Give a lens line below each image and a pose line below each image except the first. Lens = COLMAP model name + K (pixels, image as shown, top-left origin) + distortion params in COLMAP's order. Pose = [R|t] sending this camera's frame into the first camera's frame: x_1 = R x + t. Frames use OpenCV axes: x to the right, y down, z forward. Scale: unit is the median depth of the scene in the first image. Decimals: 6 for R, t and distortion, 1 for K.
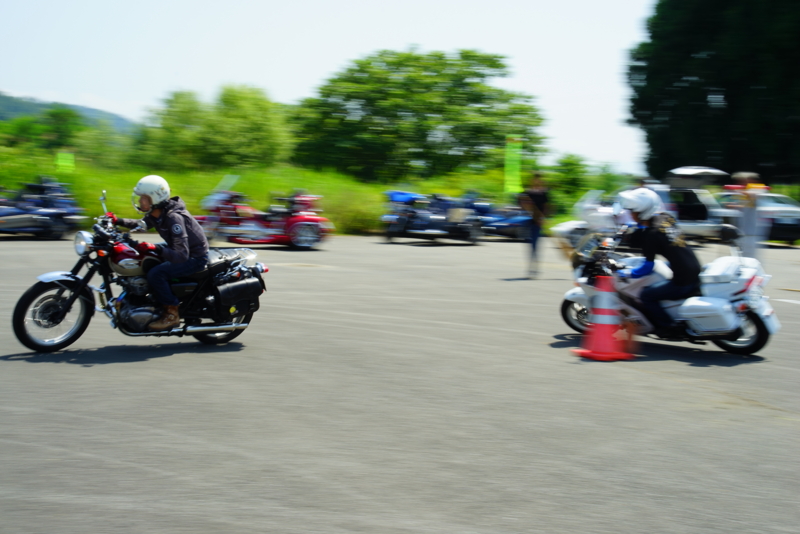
lens RADIAL K [[1192.9, 0, 400.4], [0, 1192.9, 267.0], [0, 0, 1]] dist [0.077738, 0.000000]
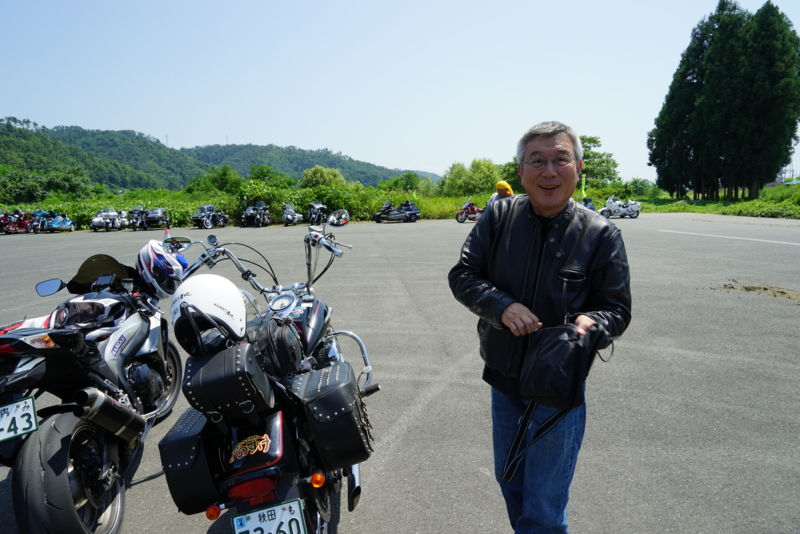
lens RADIAL K [[534.1, 0, 399.7], [0, 534.1, 267.6], [0, 0, 1]] dist [-0.023281, 0.018216]
pose [[0.955930, -0.015656, -0.293175, 0.026618], [0.031619, 0.998259, 0.049788, 0.009542], [0.291886, -0.056864, 0.954761, -0.109471]]
